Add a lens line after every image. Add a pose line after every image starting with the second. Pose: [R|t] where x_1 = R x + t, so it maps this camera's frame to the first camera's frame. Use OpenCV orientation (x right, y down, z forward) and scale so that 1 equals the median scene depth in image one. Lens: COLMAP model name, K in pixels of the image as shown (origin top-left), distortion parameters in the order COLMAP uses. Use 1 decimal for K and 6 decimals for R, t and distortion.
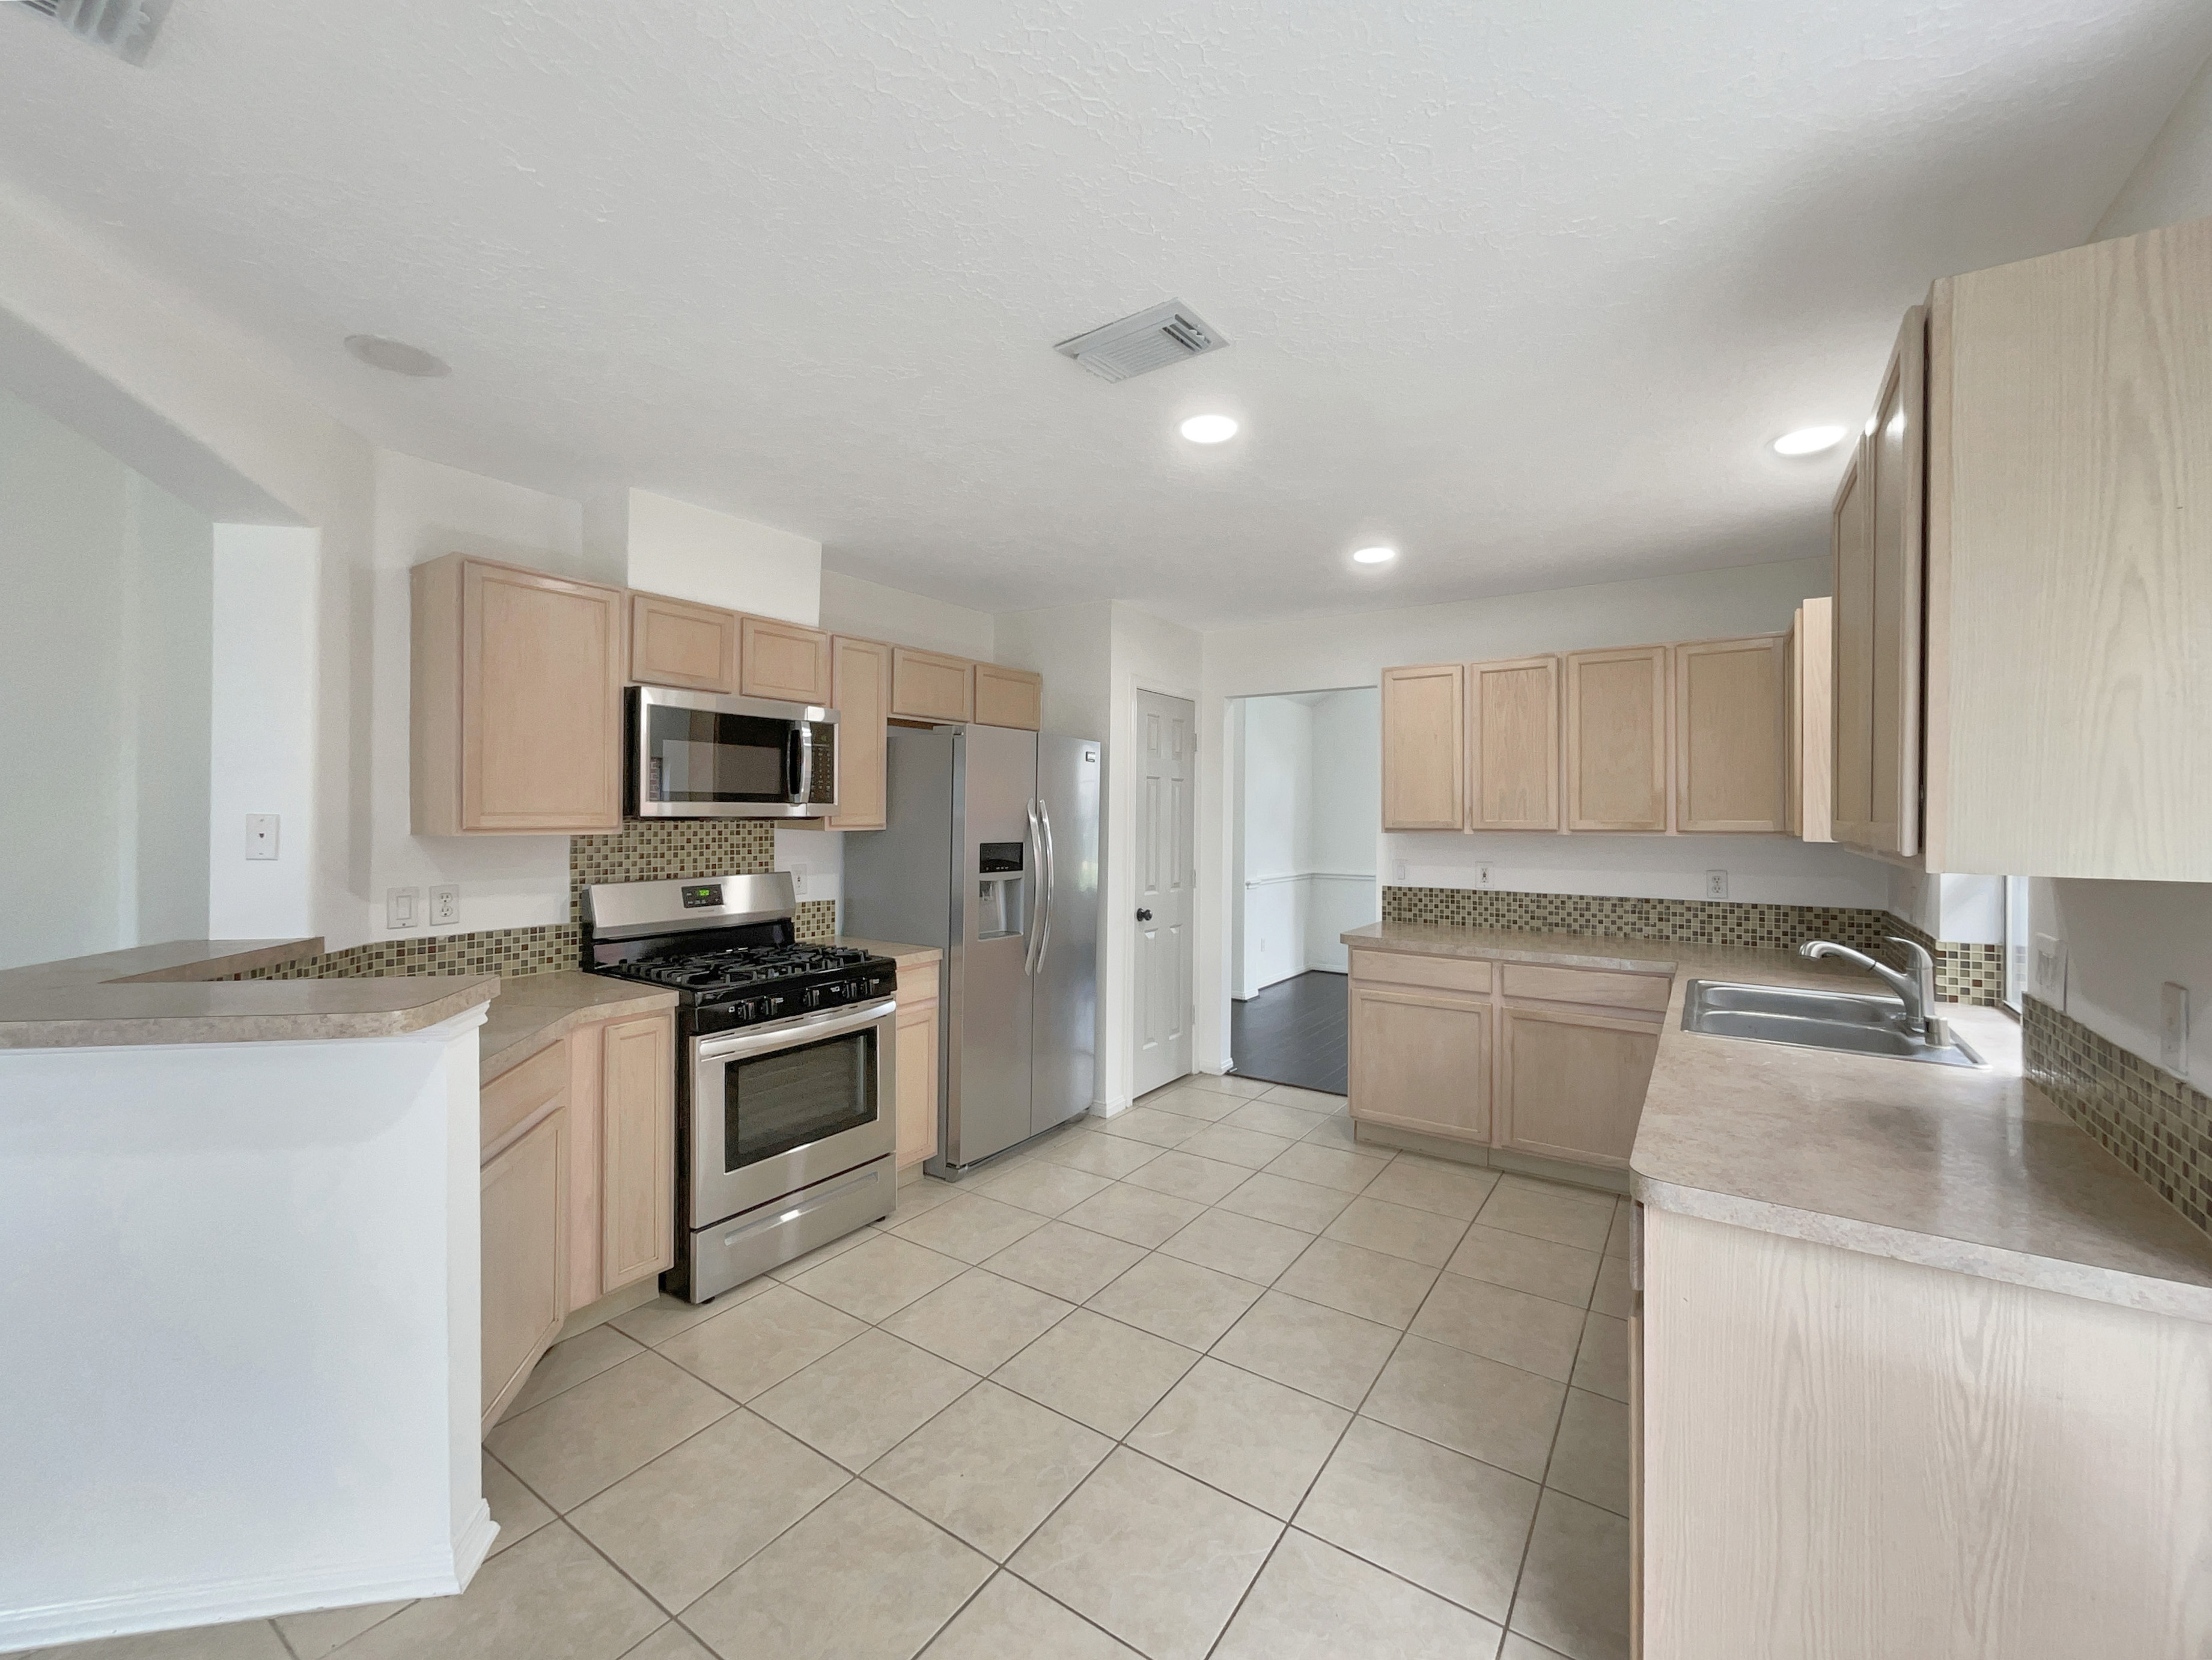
lens RADIAL K [[899.1, 0, 1109.7], [0, 899.1, 822.2], [0, 0, 1]] dist [0.003088, 0.000654]
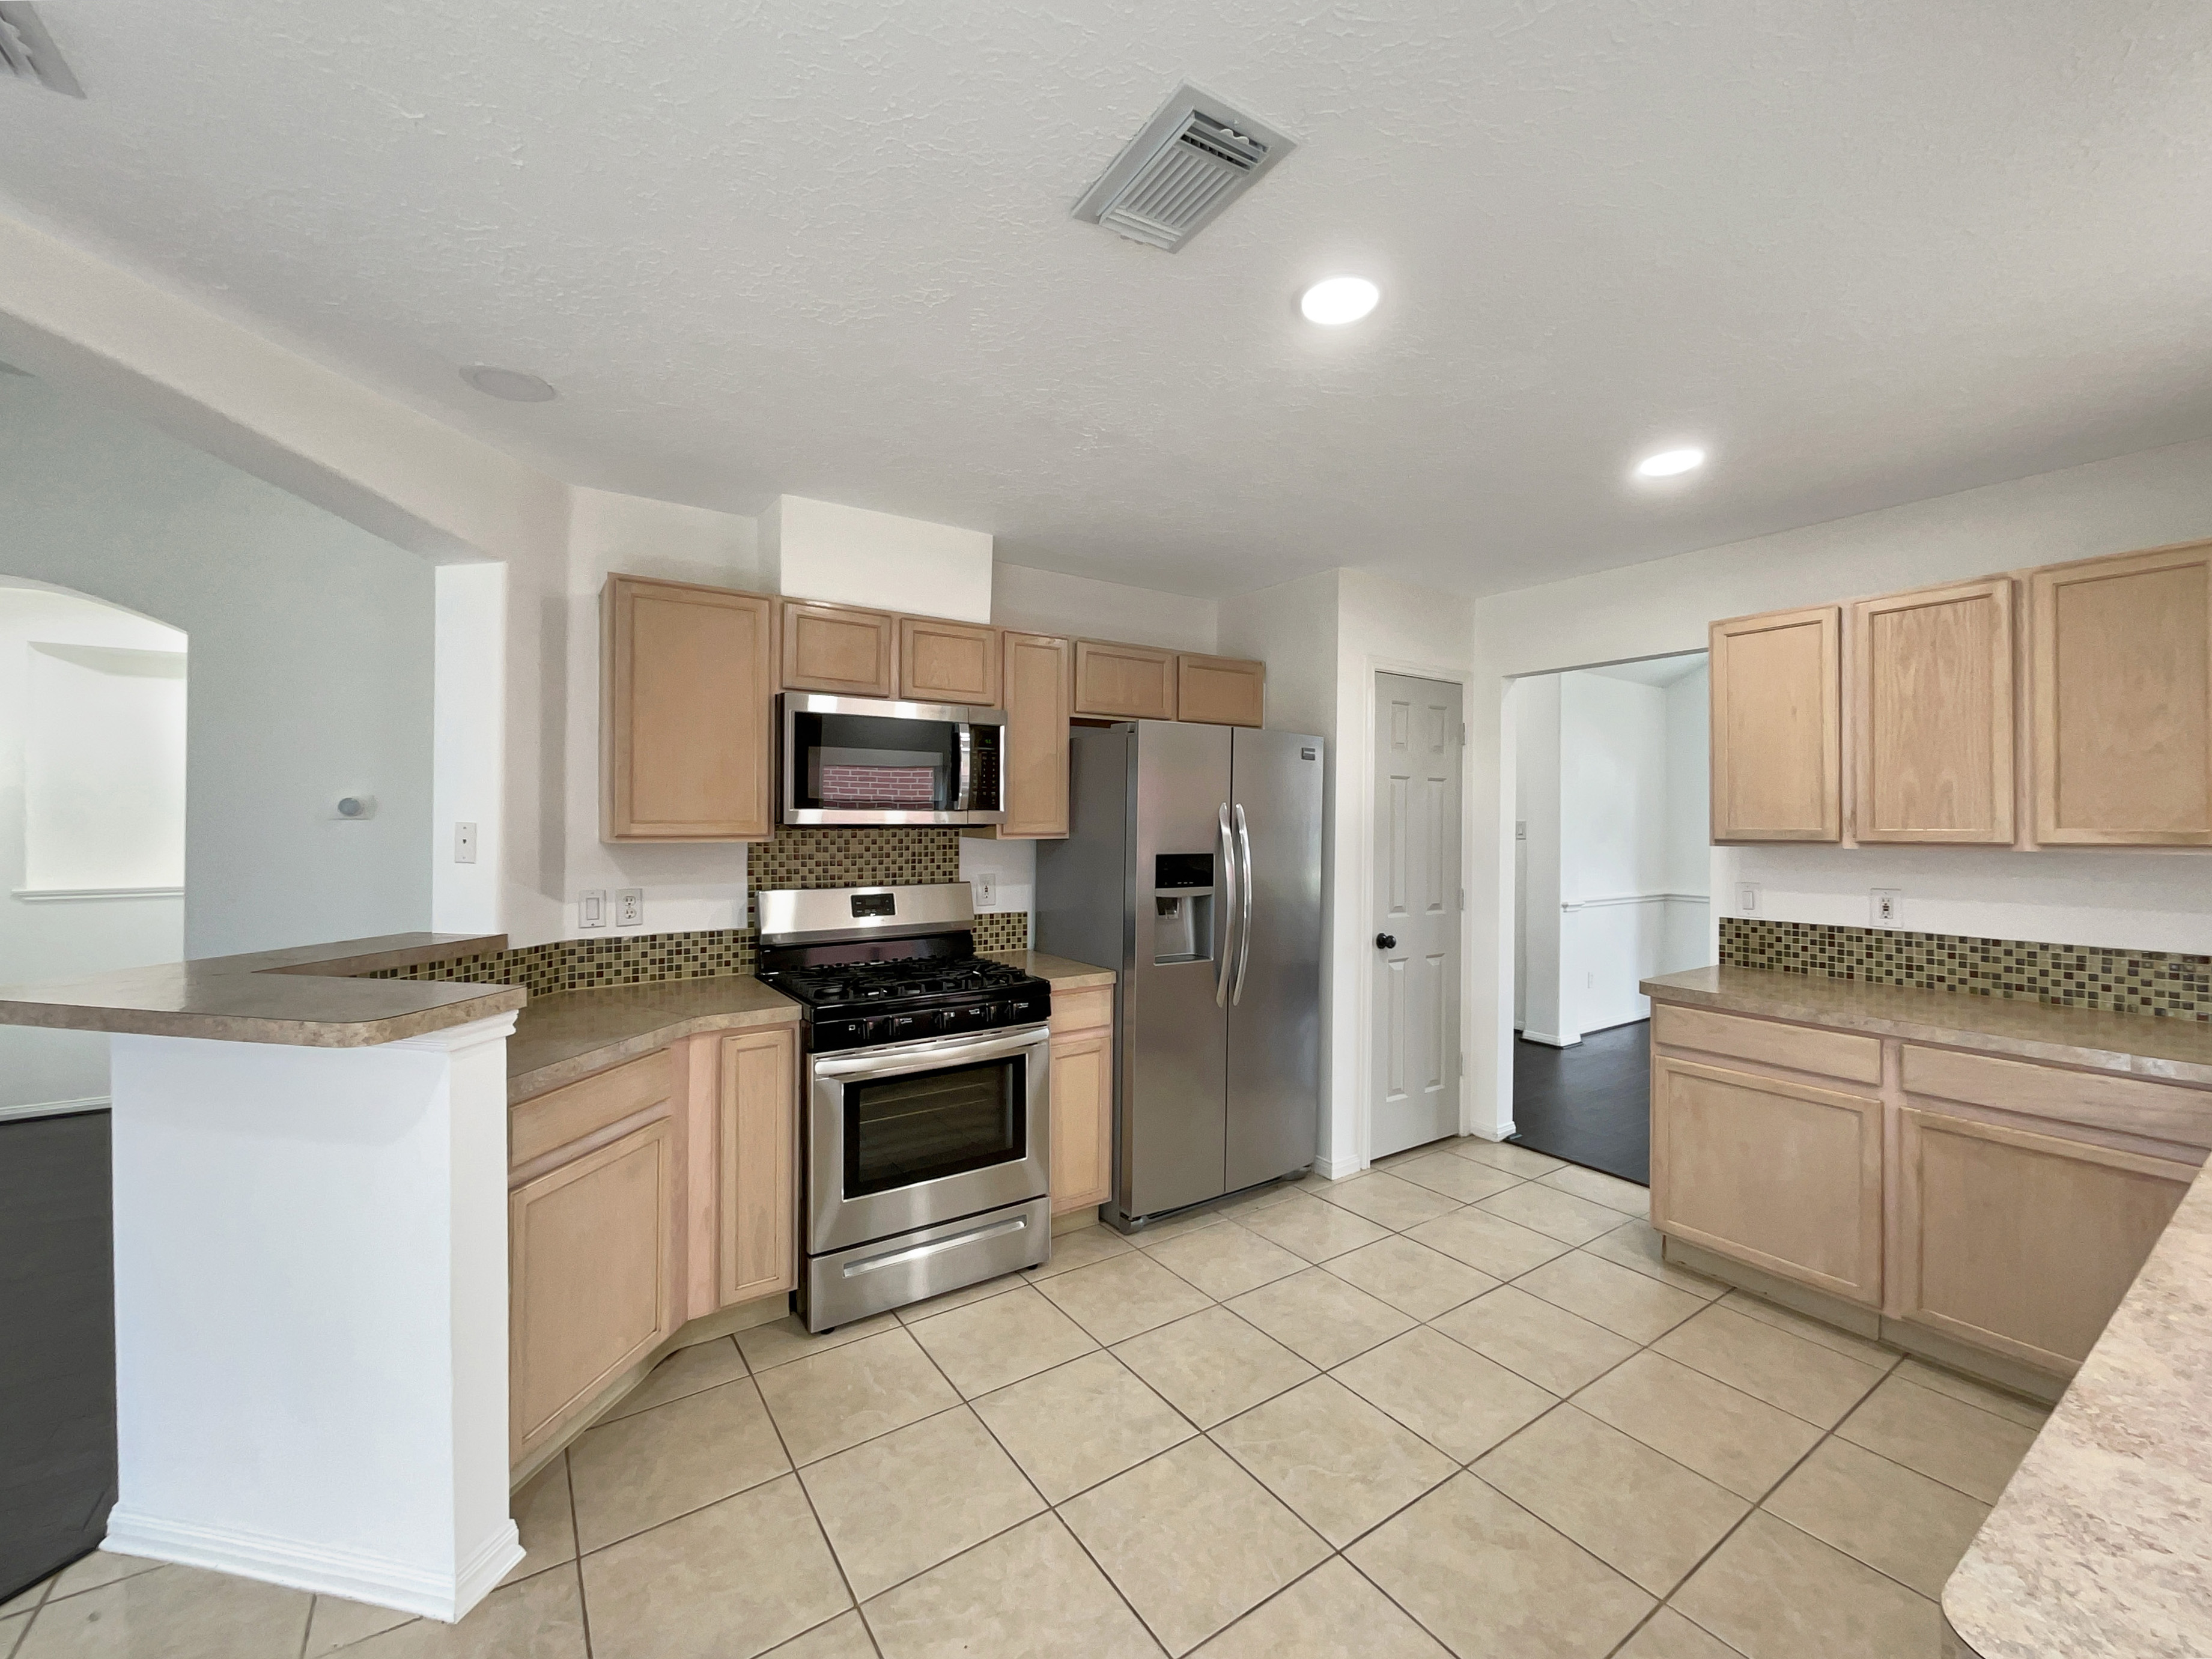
lens RADIAL K [[898.9, 0, 1107.5], [0, 898.9, 825.2], [0, 0, 1]] dist [0.003088, 0.000654]
pose [[0.930740, -0.000871, -0.365680, 0.135964], [-0.001373, 0.999982, -0.005878, -0.000066], [0.365678, 0.005973, 0.930722, 0.162906]]
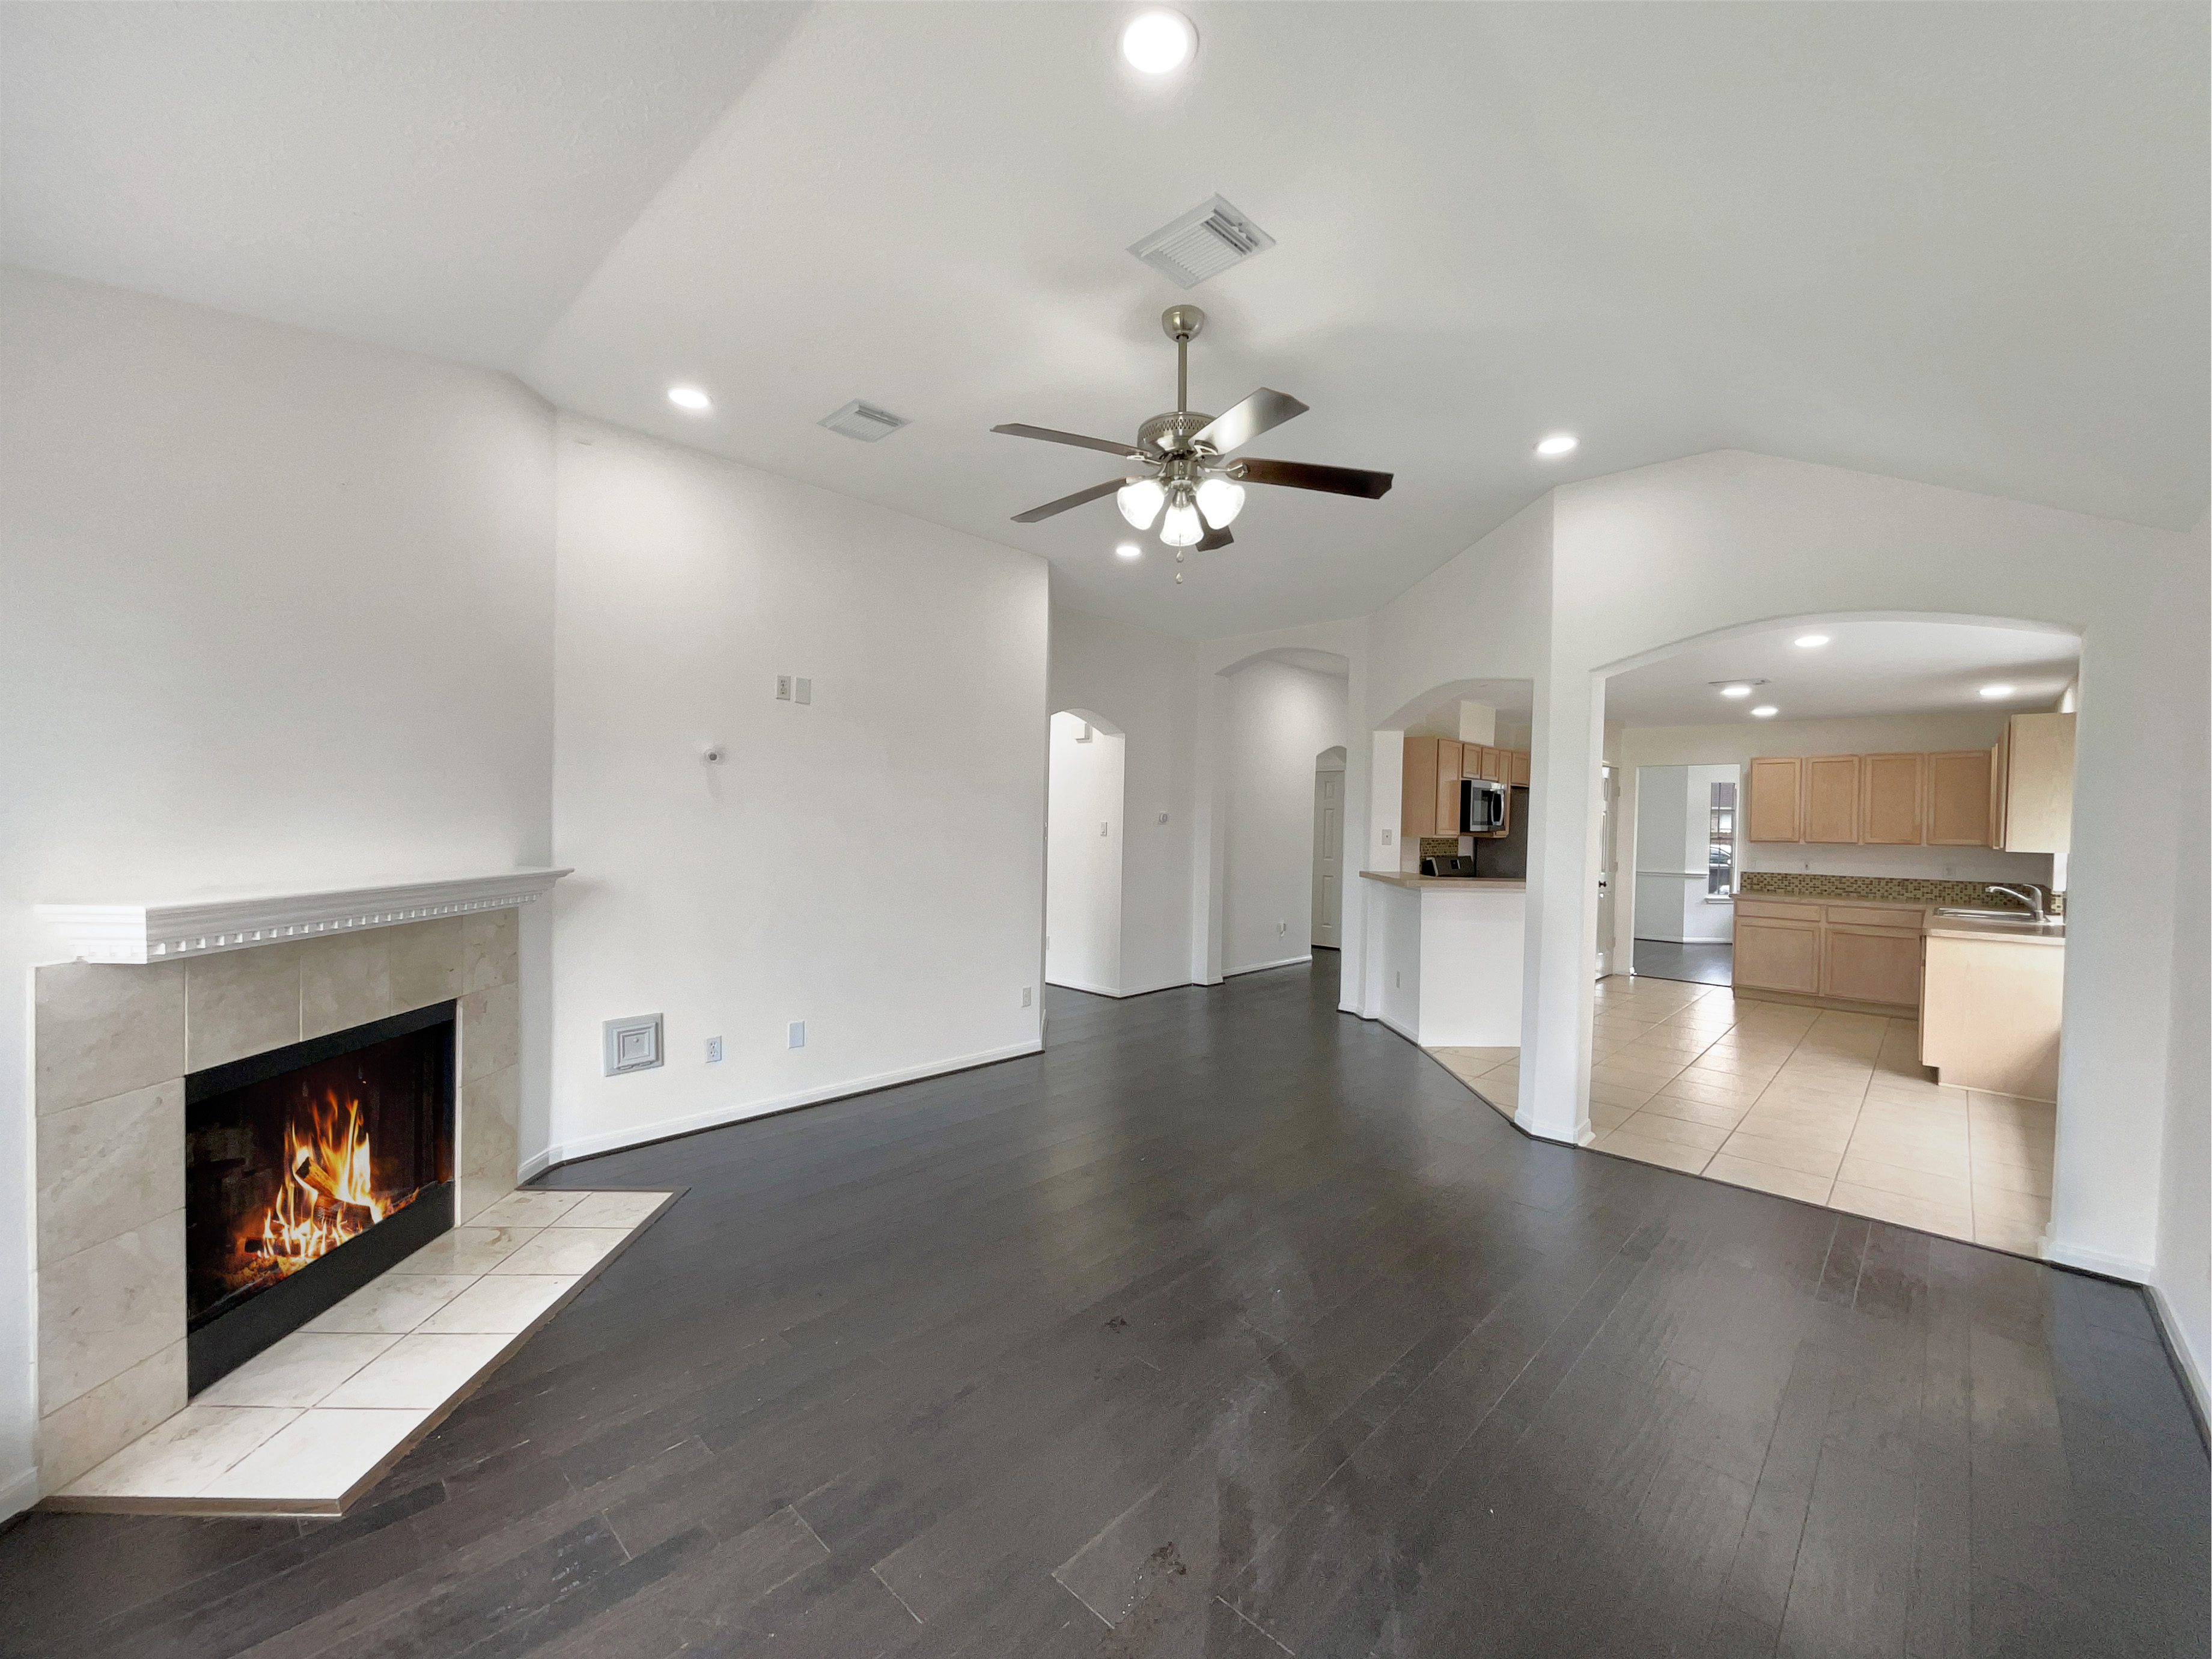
lens RADIAL K [[899.1, 0, 1082.6], [0, 899.1, 841.5], [0, 0, 1]] dist [0.003088, 0.000654]
pose [[0.985428, 0.017360, -0.169203, -0.917851], [-0.015407, 0.999799, 0.012853, 0.007777], [0.169392, -0.010059, 0.985497, -1.349902]]
